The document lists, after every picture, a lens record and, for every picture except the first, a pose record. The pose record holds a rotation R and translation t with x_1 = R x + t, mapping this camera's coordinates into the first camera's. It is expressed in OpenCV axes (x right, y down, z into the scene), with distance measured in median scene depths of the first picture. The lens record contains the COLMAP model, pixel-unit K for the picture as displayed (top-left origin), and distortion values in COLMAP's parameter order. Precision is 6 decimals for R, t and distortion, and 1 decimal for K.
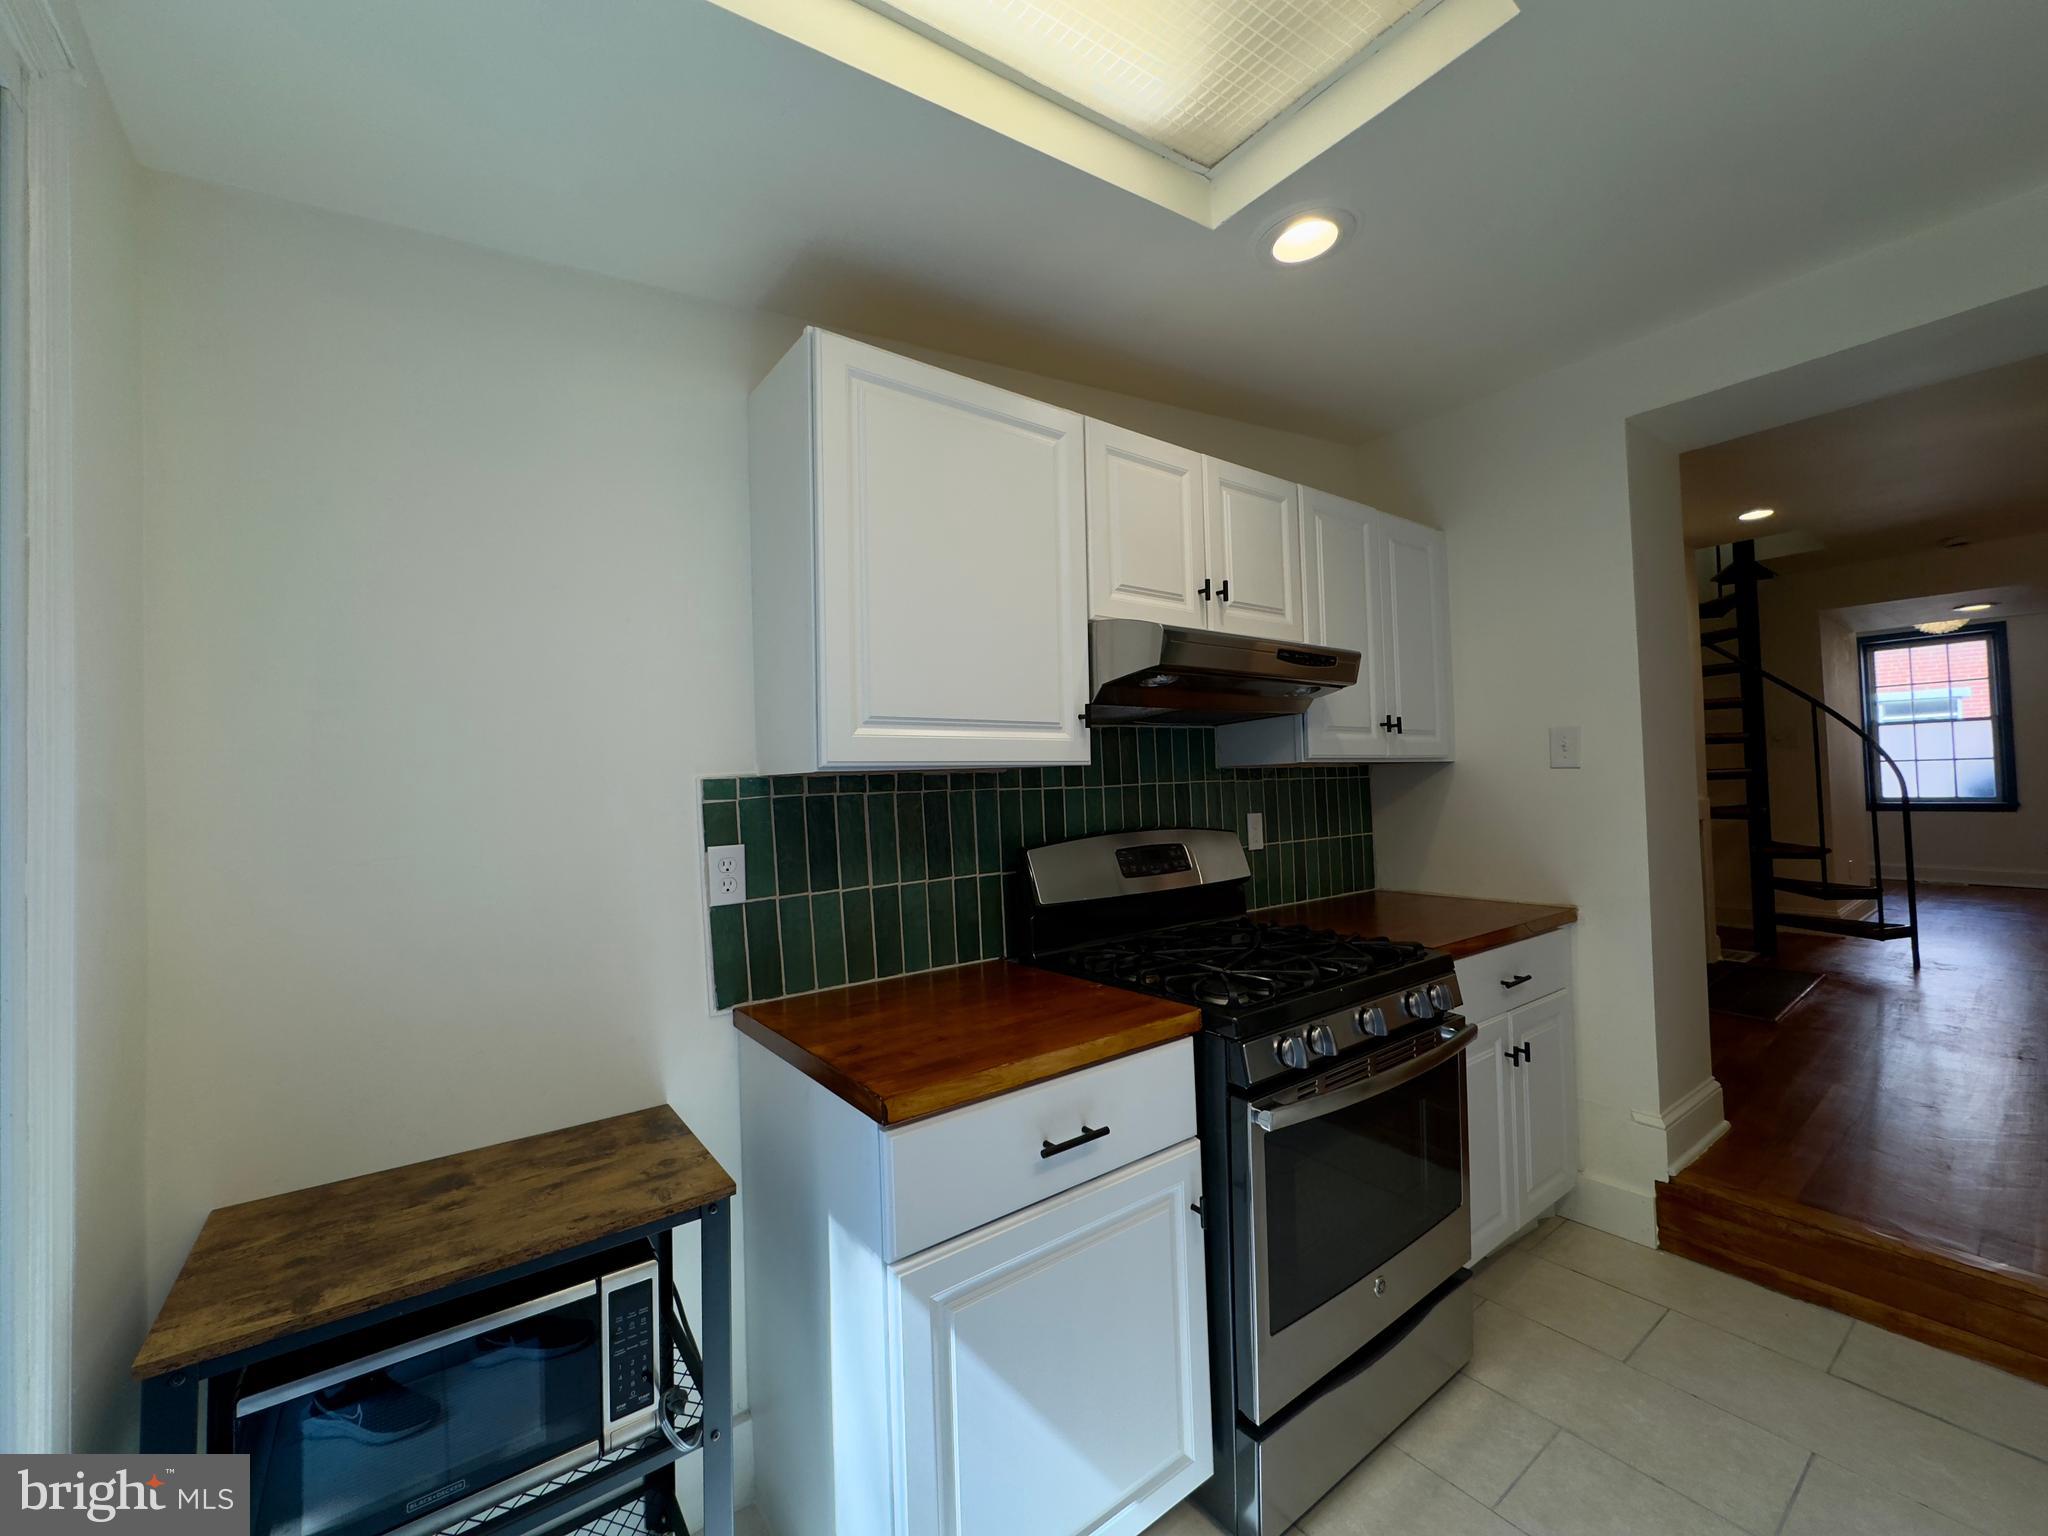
lens RADIAL K [[834.3, 0, 1078.5], [0, 834.3, 764.6], [0, 0, 1]] dist [-0.000852, -0.000015]
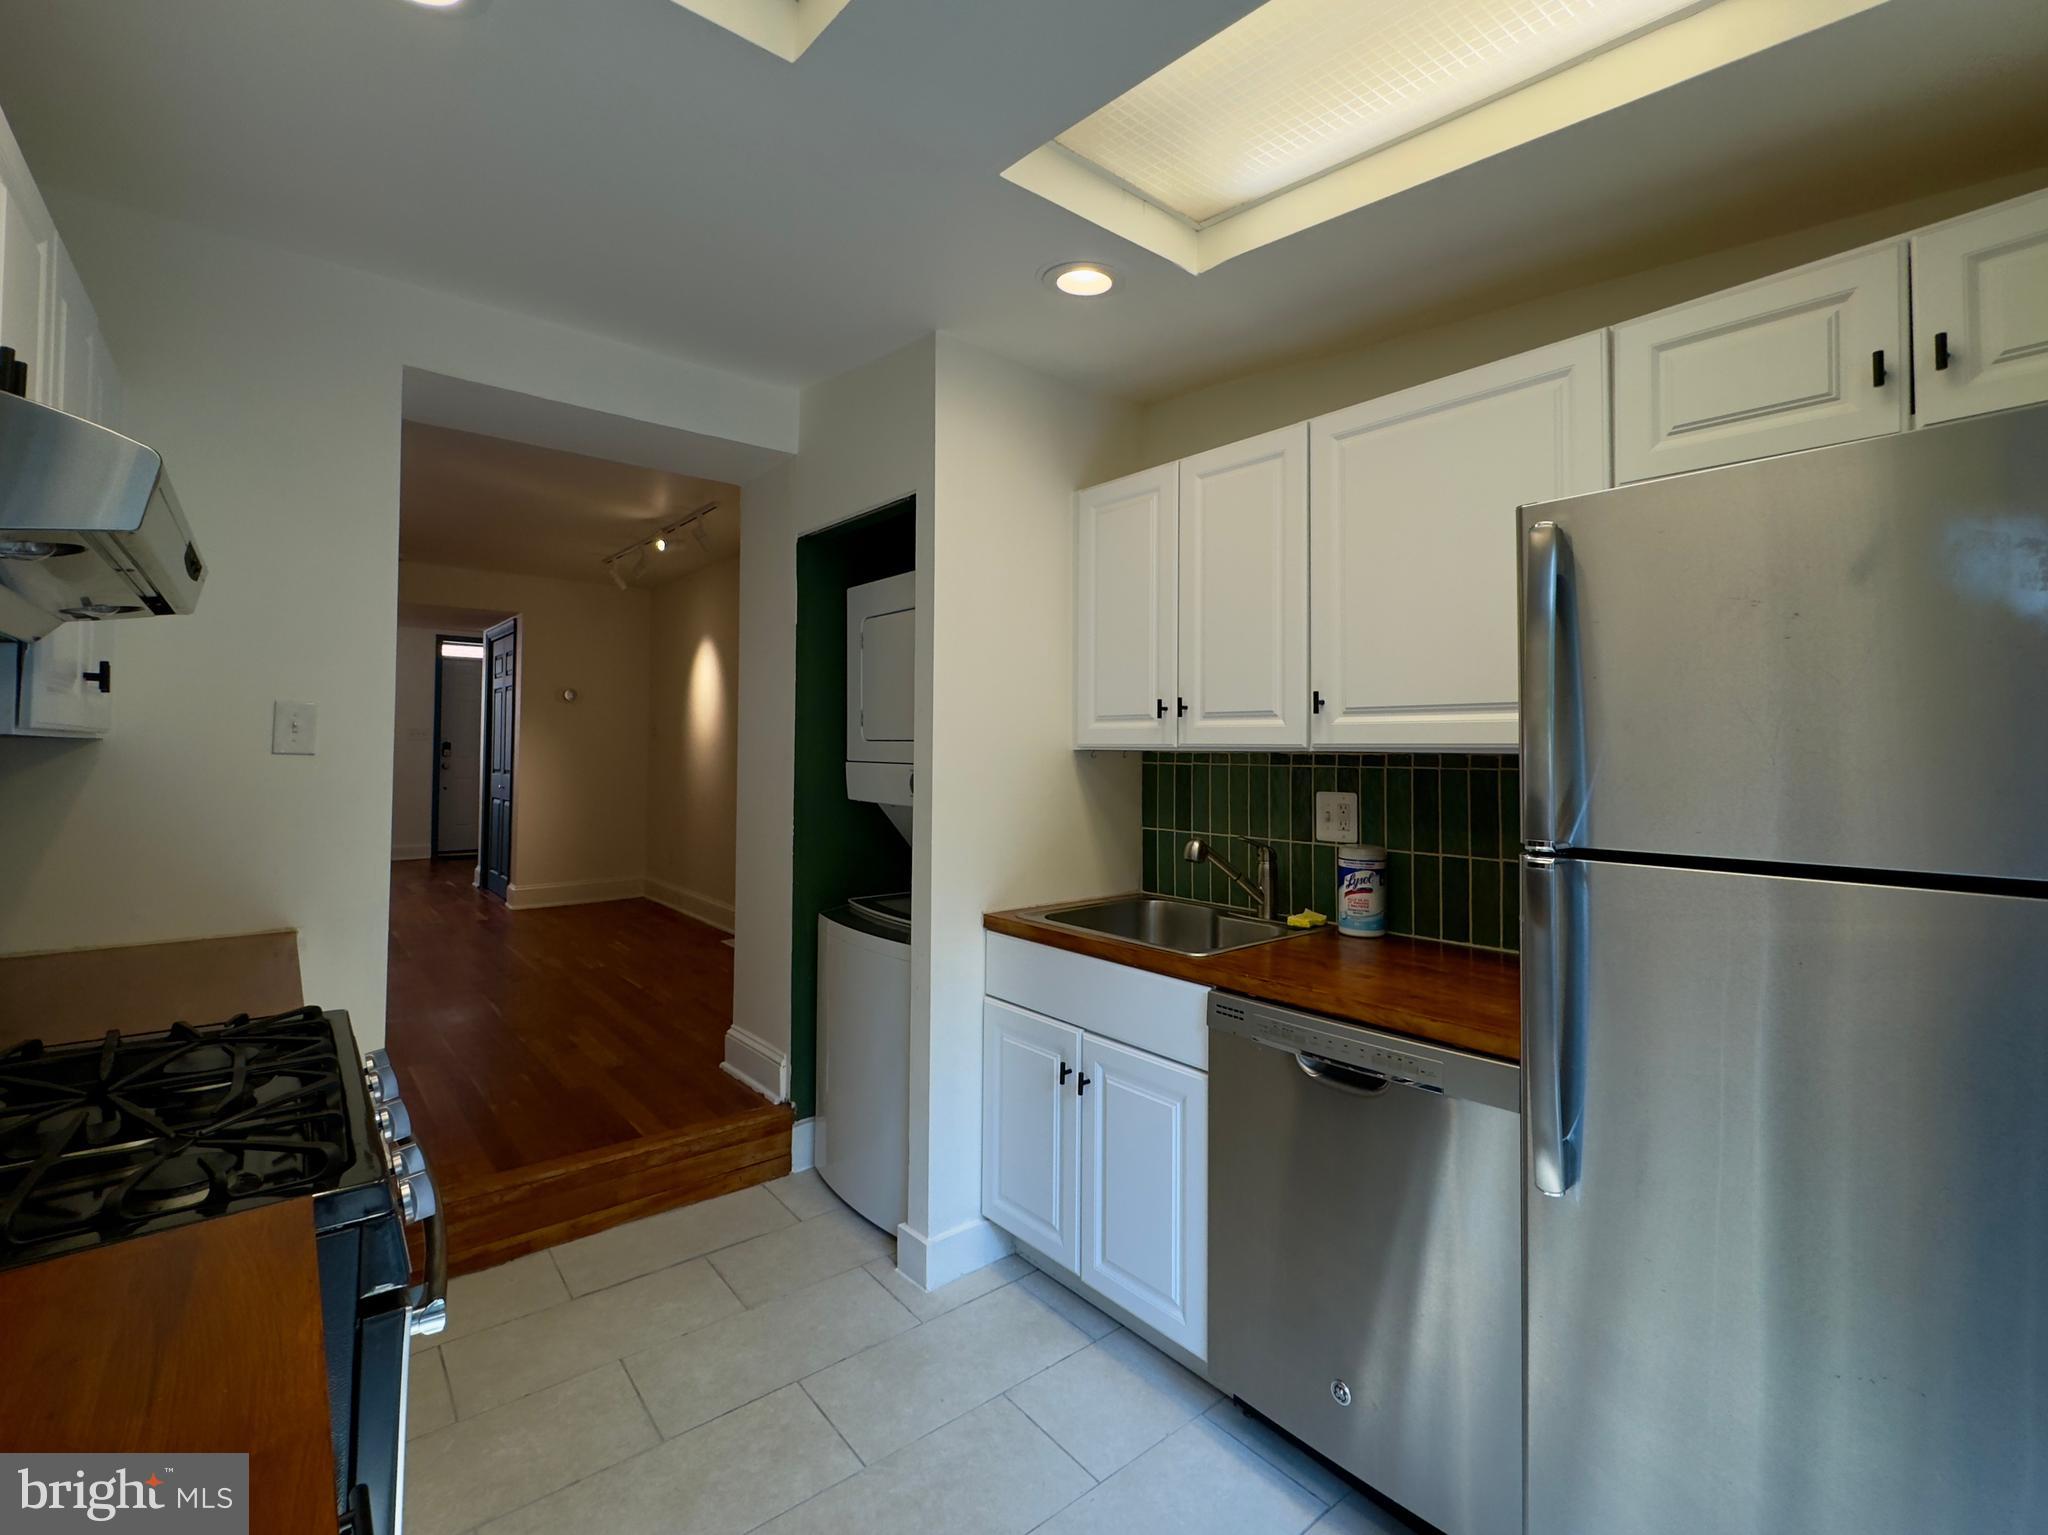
lens RADIAL K [[859.1, 0, 1043.4], [0, 859.1, 734.5], [0, 0, 1]] dist [-0.000361, 0.000061]
pose [[0.001809, 0.054793, 0.998496, -0.260547], [-0.026823, 0.998141, -0.054725, 0.011519], [-0.999639, -0.026684, 0.003276, 0.324759]]
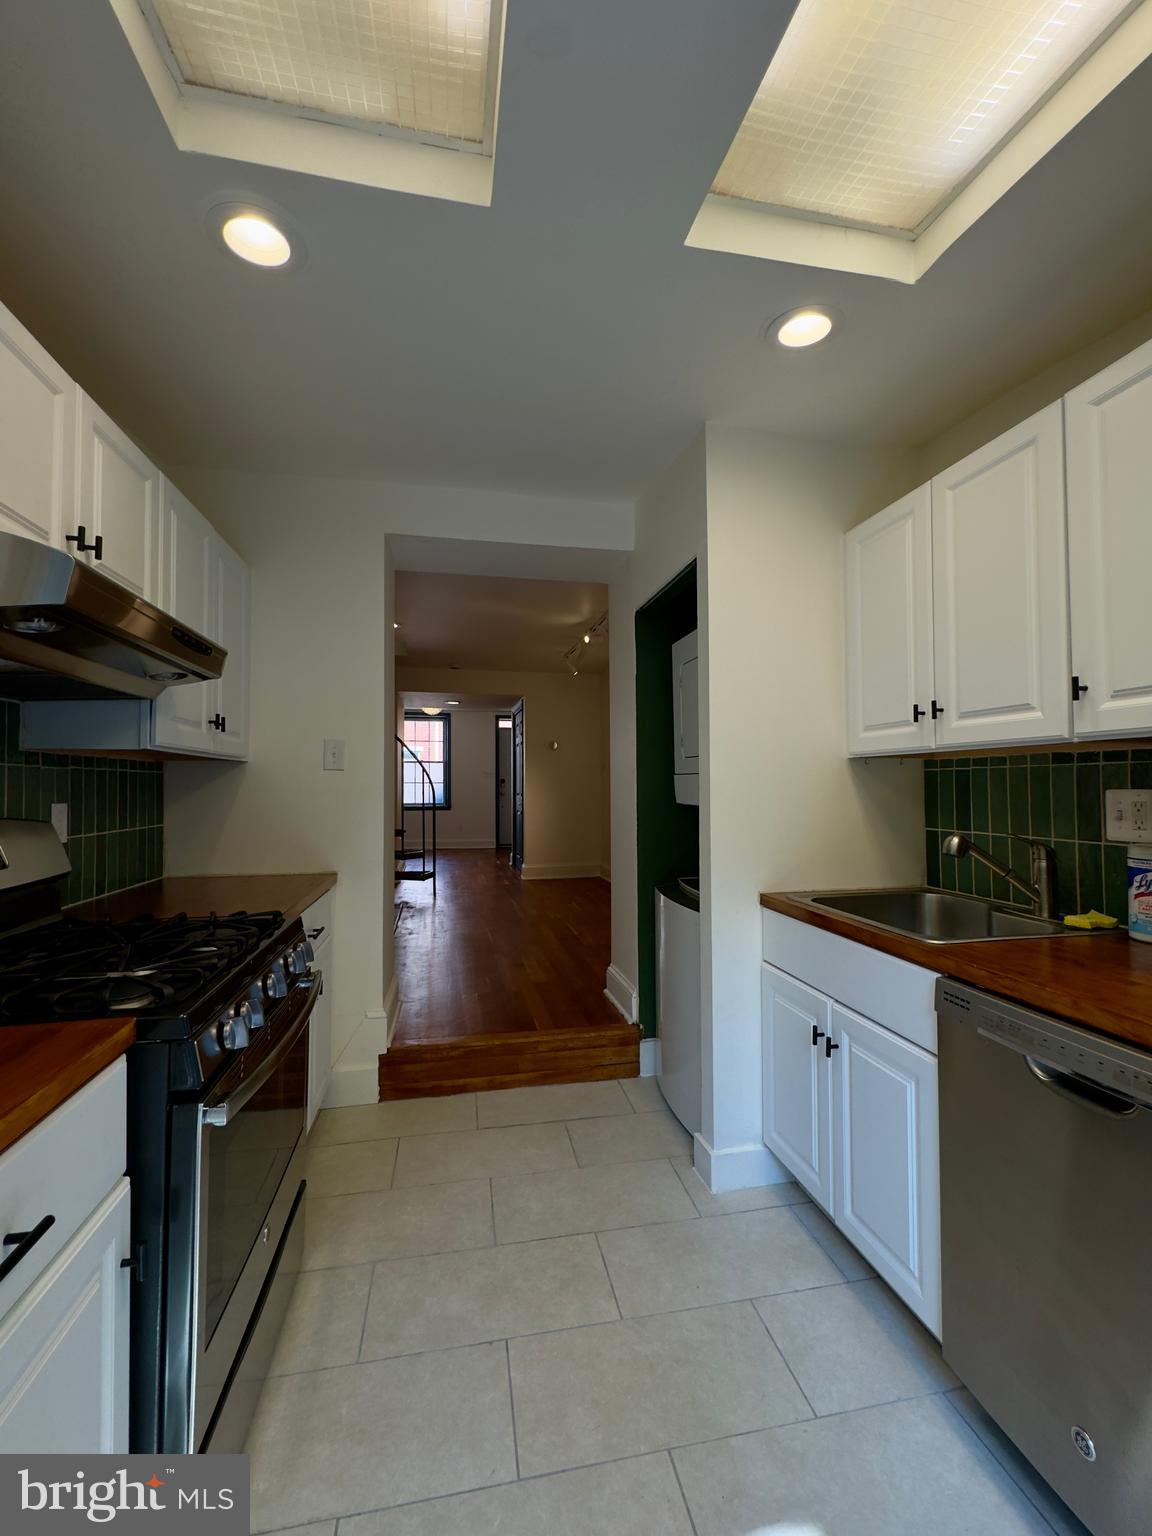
lens RADIAL K [[621.1, 0, 576.0], [0, 621.1, 768.0], [0, 0, 1]] dist [0.000262, 0.000076]
pose [[0.461859, 0.049239, 0.885586, -0.145018], [-0.026743, 0.998777, -0.041586, 0.036168], [-0.886550, -0.004476, 0.462611, 0.208442]]
